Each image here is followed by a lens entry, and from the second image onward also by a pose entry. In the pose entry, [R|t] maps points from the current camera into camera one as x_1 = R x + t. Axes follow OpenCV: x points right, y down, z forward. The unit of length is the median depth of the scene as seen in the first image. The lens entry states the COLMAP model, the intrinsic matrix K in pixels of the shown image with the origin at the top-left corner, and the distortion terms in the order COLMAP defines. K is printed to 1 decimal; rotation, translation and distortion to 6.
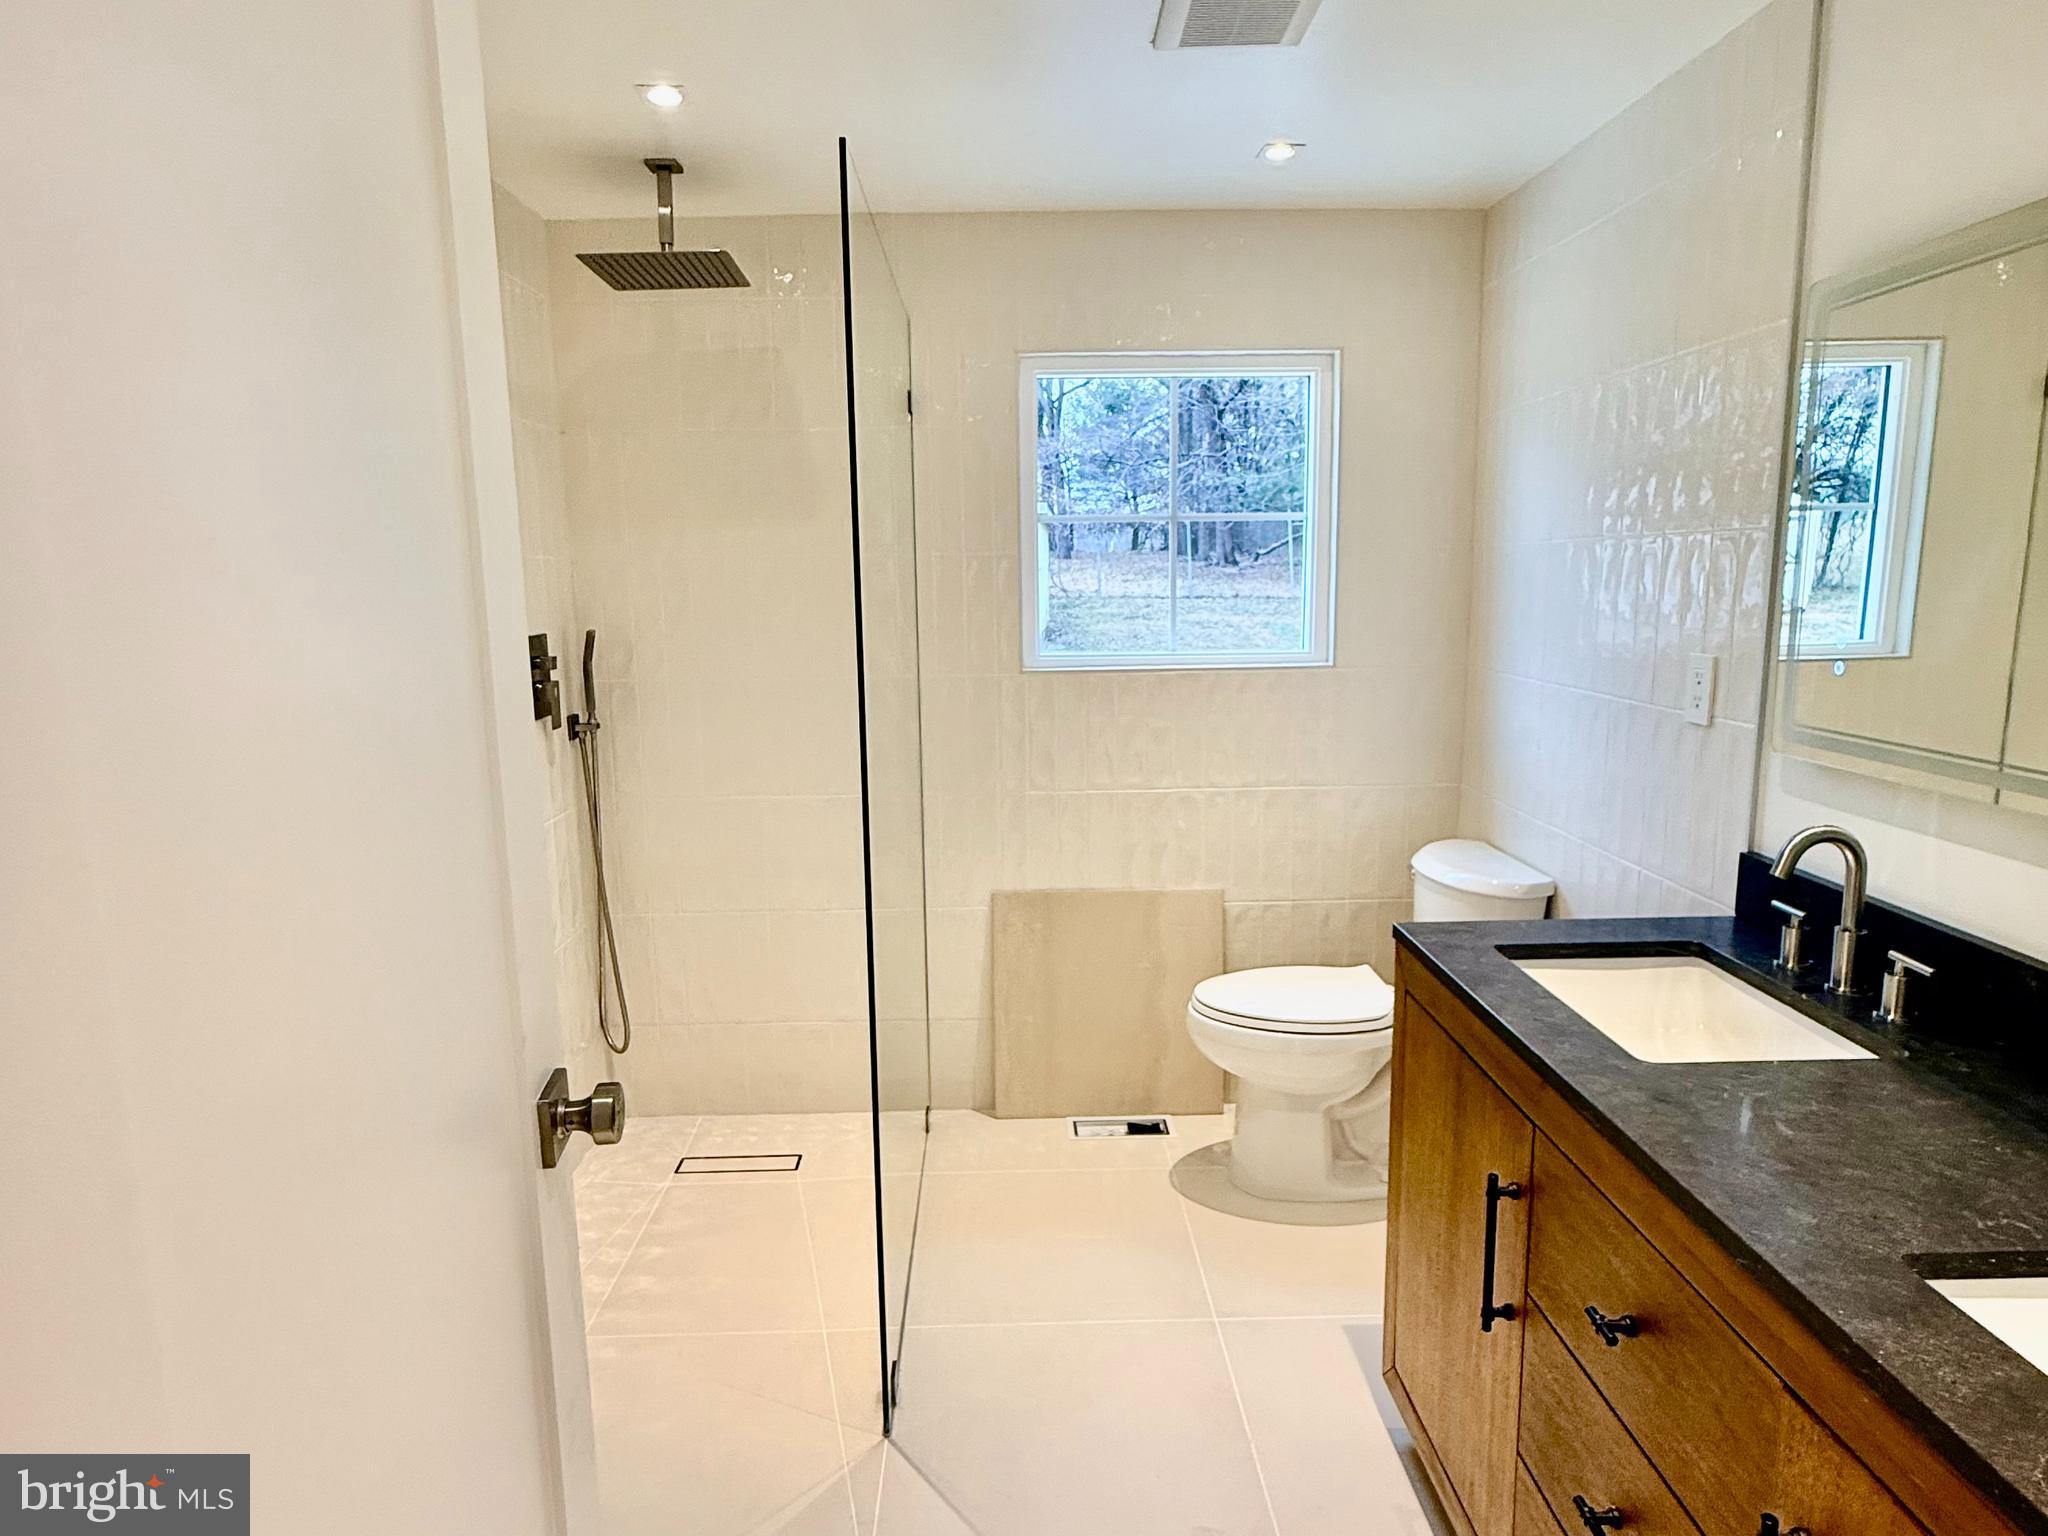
lens RADIAL K [[1224.6, 0, 1024.0], [0, 1224.6, 768.0], [0, 0, 1]] dist [0.002873, -0.001242]
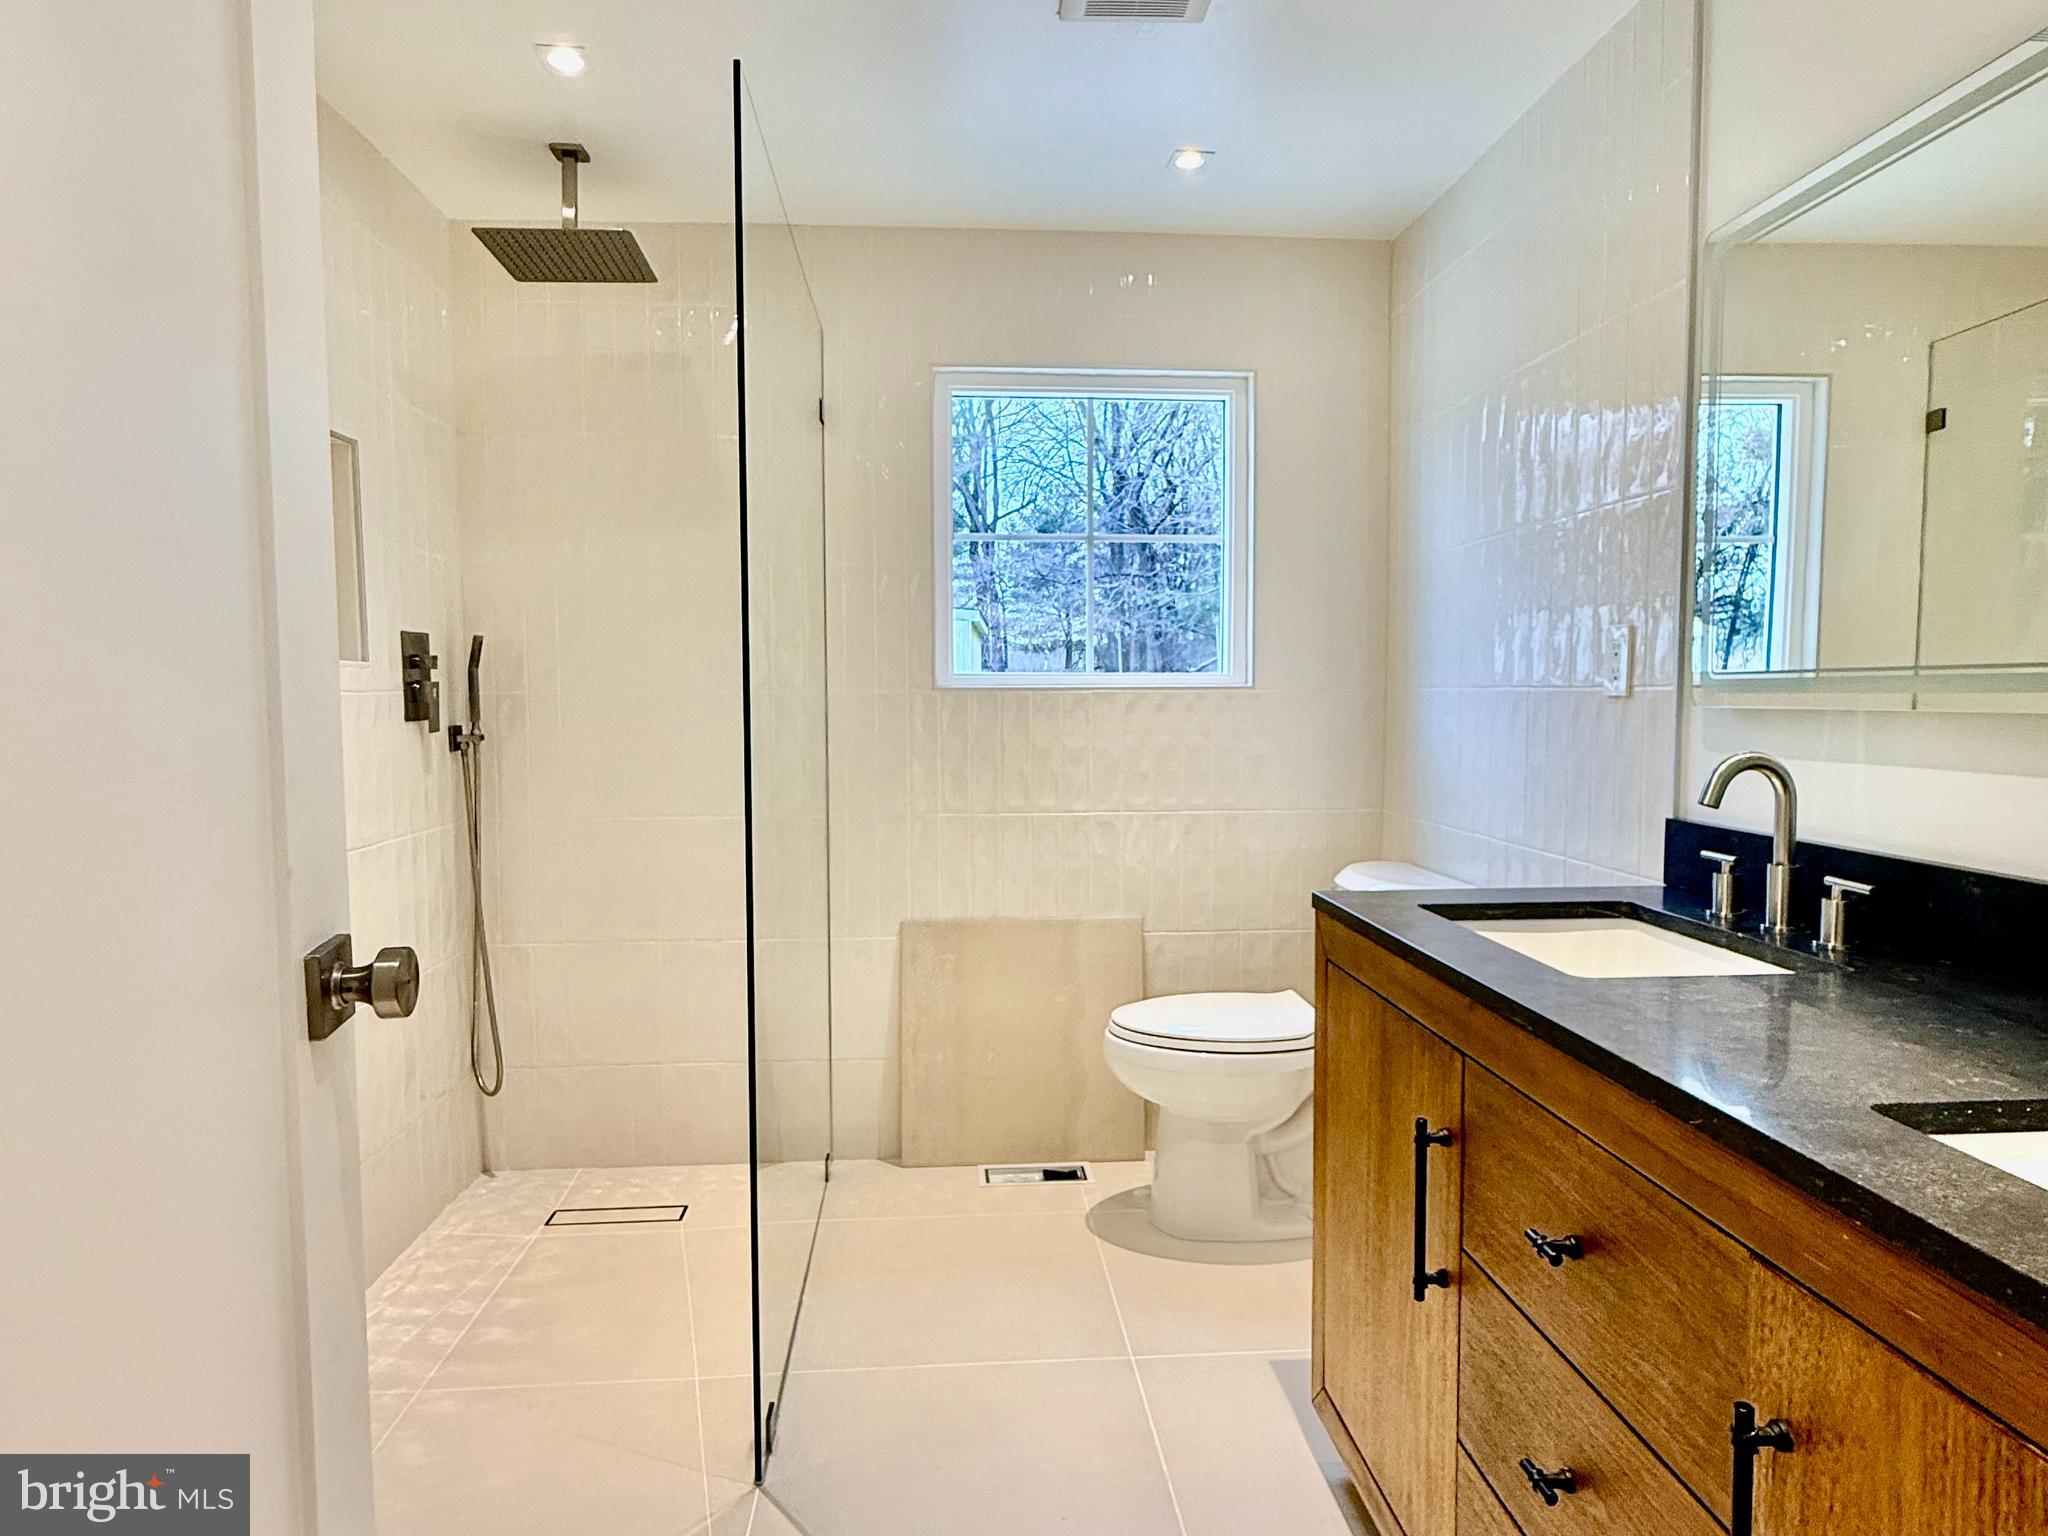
lens RADIAL K [[1224.6, 0, 1024.0], [0, 1224.6, 768.0], [0, 0, 1]] dist [0.002873, -0.001242]
pose [[0.998544, 0.008370, 0.053284, 0.021518], [-0.003029, 0.995029, -0.099535, 0.093996], [-0.053852, 0.099229, 0.993606, 0.049391]]
